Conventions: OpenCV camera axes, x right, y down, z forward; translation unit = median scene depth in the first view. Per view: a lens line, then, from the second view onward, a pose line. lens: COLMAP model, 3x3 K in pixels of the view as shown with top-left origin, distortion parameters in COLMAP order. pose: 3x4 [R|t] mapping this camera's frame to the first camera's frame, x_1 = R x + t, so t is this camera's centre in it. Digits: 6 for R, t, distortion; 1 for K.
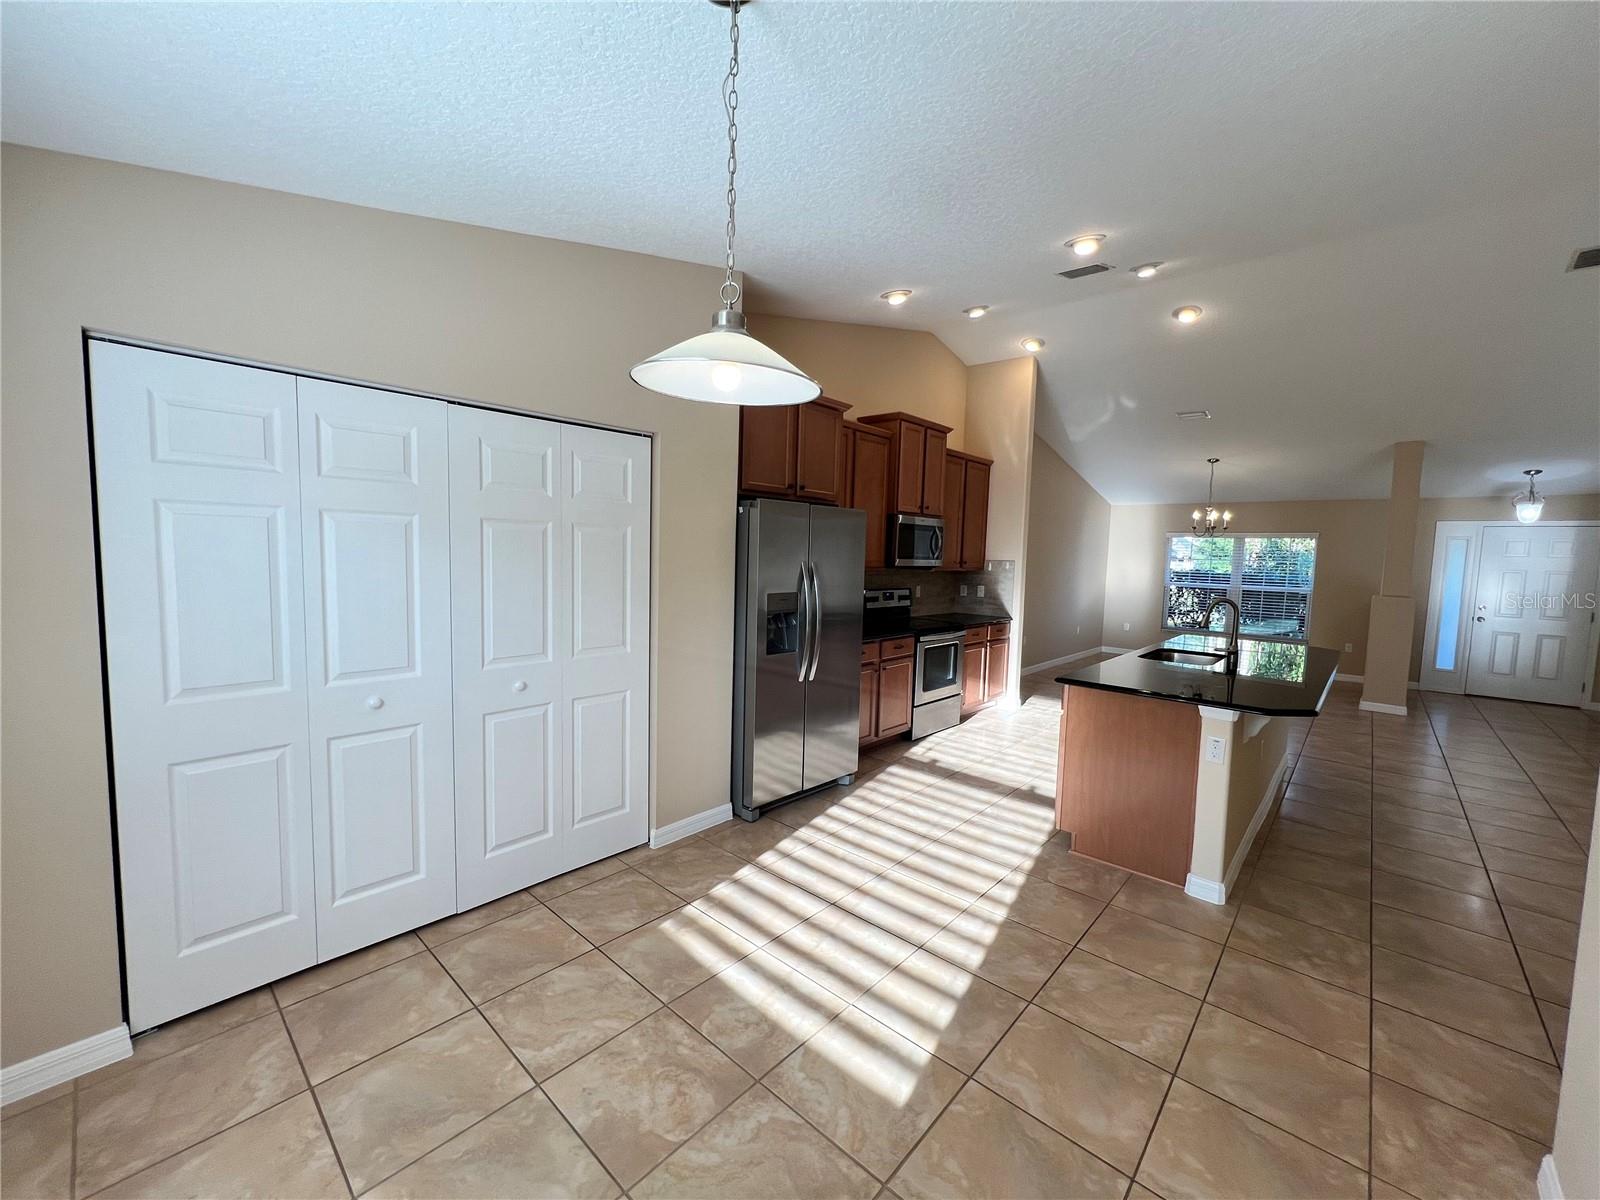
lens RADIAL K [[639.9, 0, 795.3], [0, 639.9, 600.3], [0, 0, 1]] dist [-0.000952, 0.000331]
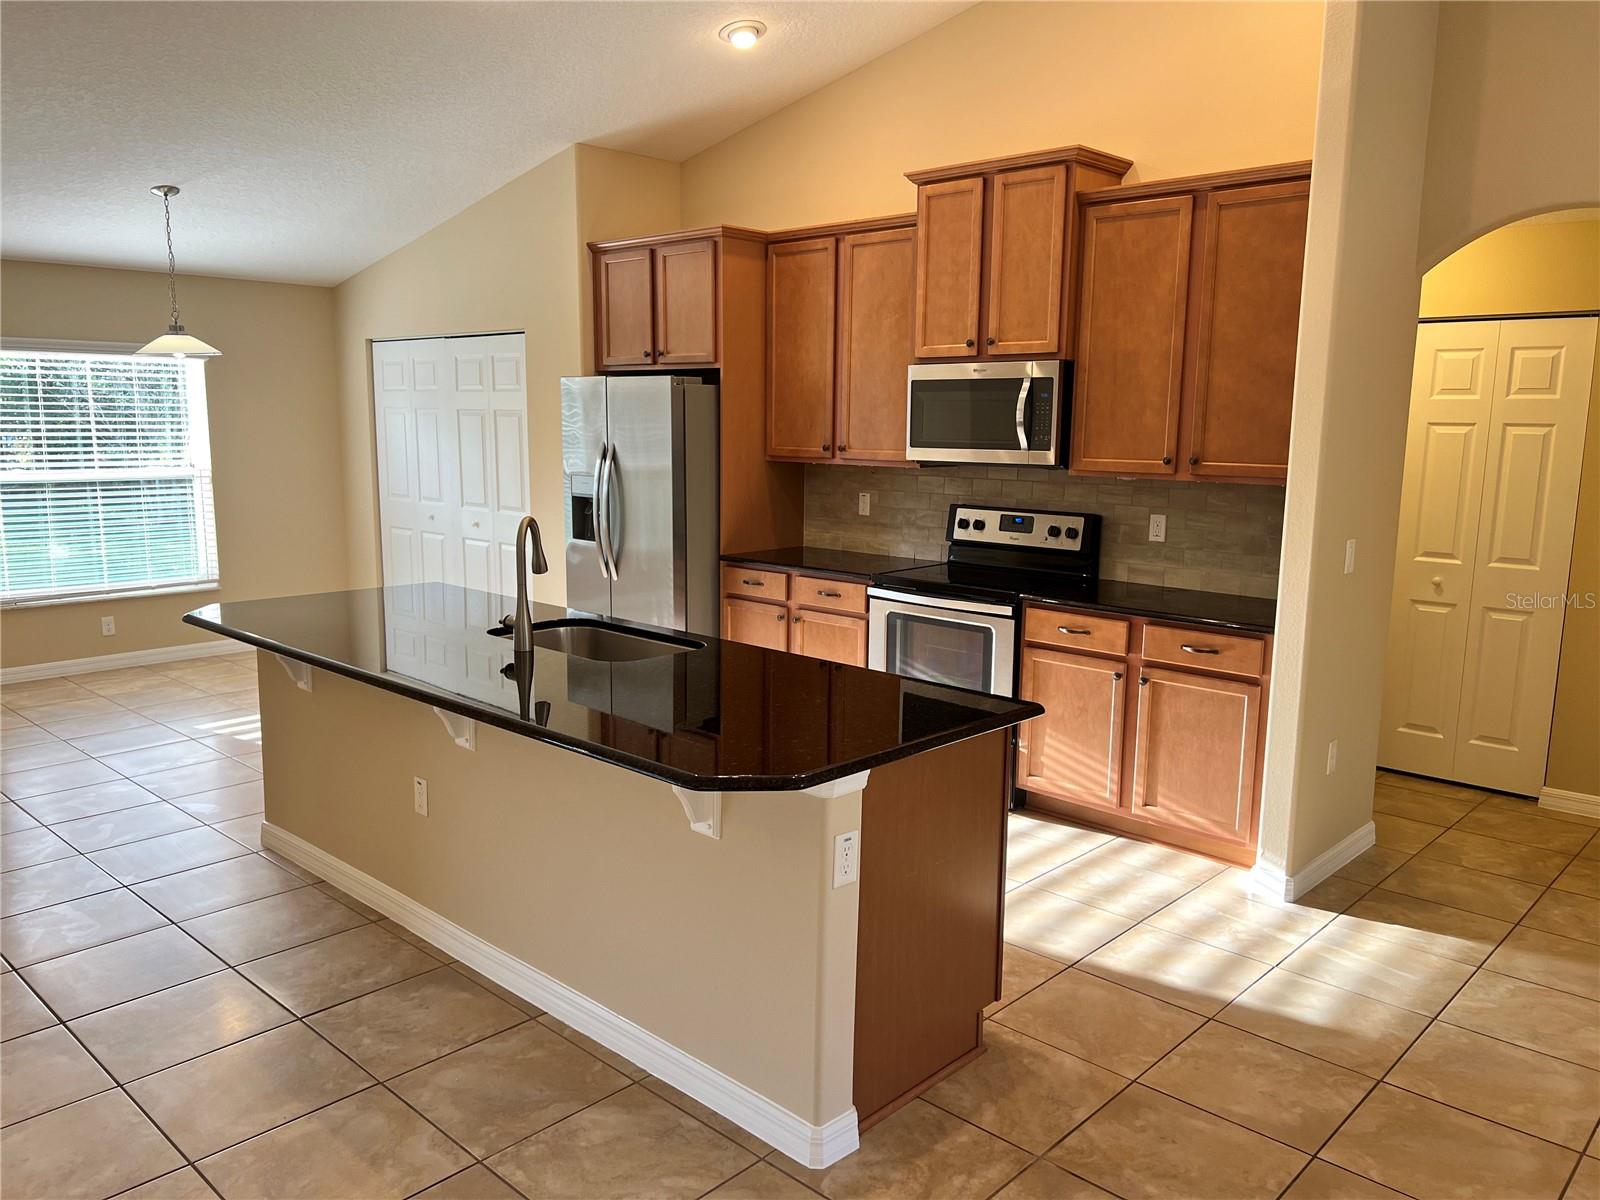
lens RADIAL K [[1194.2, 0, 783.5], [0, 1194.2, 601.6], [0, 0, 1]] dist [0.062195, -0.063589]
pose [[-0.032207, 0.128314, -0.991211, 1.153100], [-0.086106, 0.987682, 0.130655, -0.056044], [0.995765, 0.089557, -0.020762, 0.890486]]
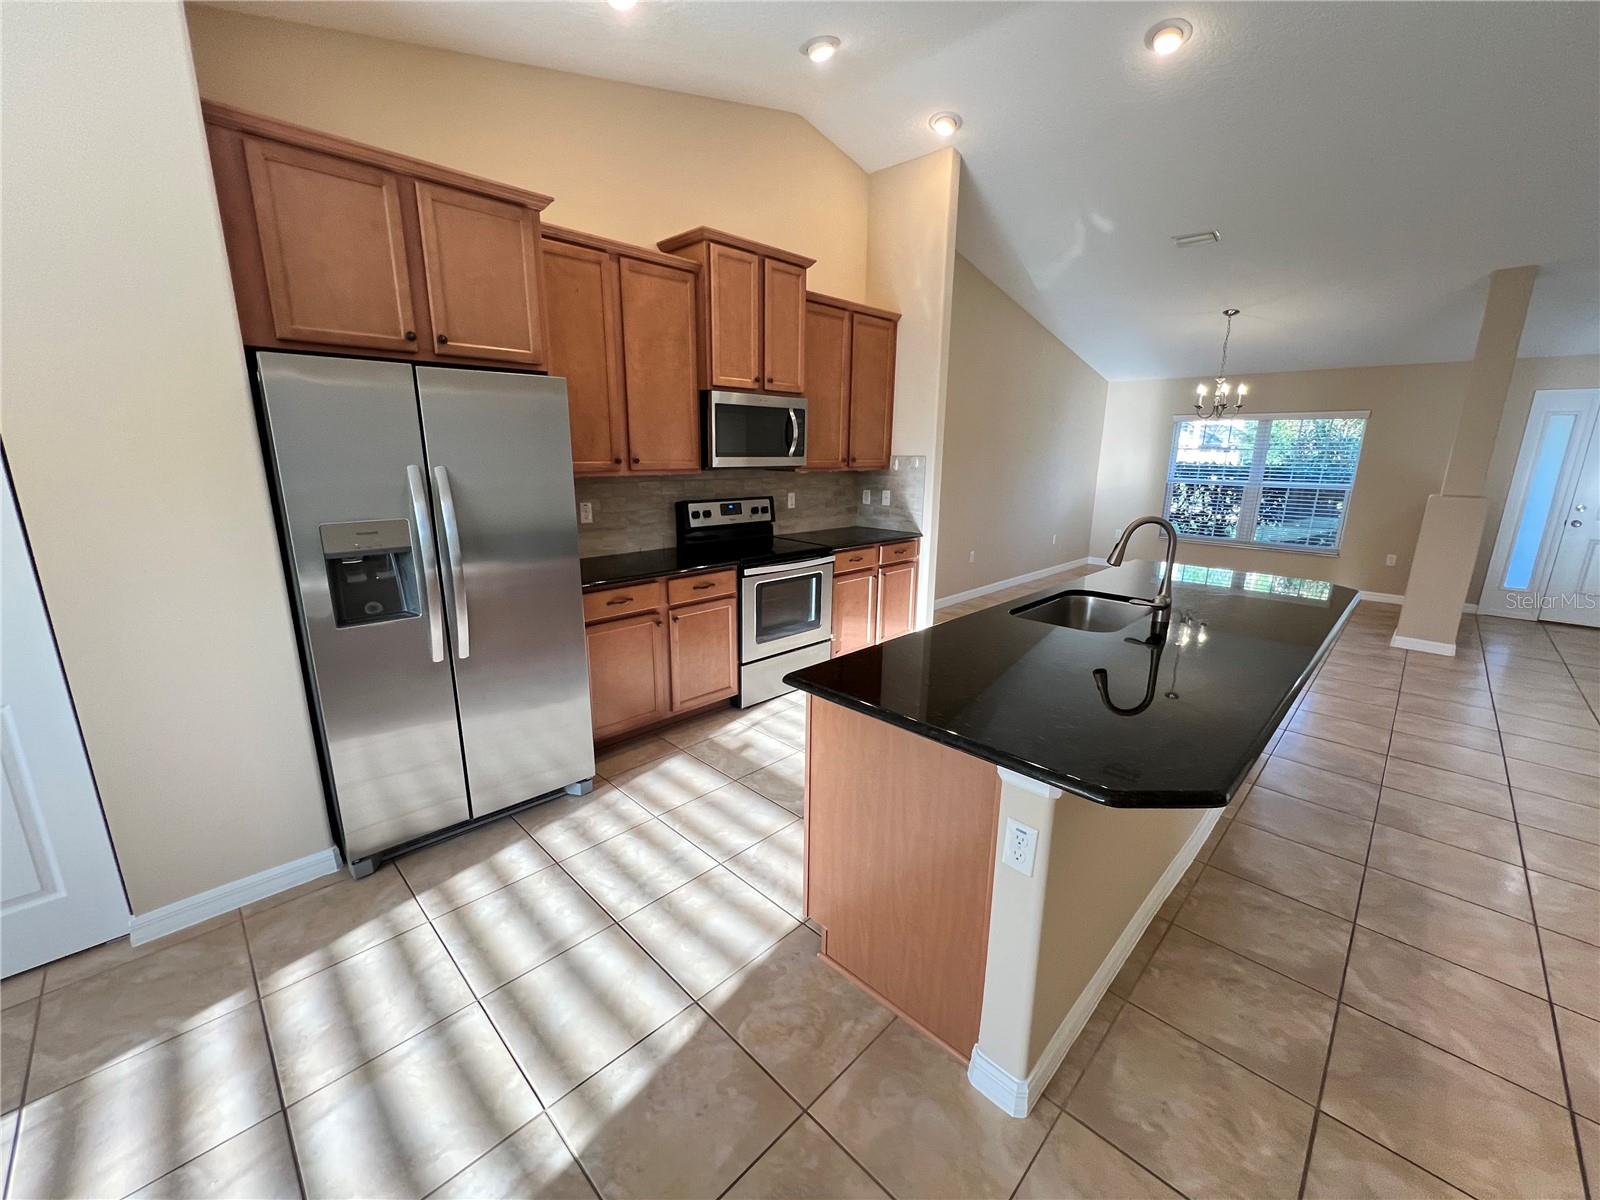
lens RADIAL K [[639.9, 0, 797.8], [0, 639.9, 597.7], [0, 0, 1]] dist [-0.000952, 0.000331]
pose [[0.998804, -0.007420, -0.048319, 0.271152], [0.014691, 0.988282, 0.151933, -0.017090], [0.046625, -0.152461, 0.987209, 0.283122]]
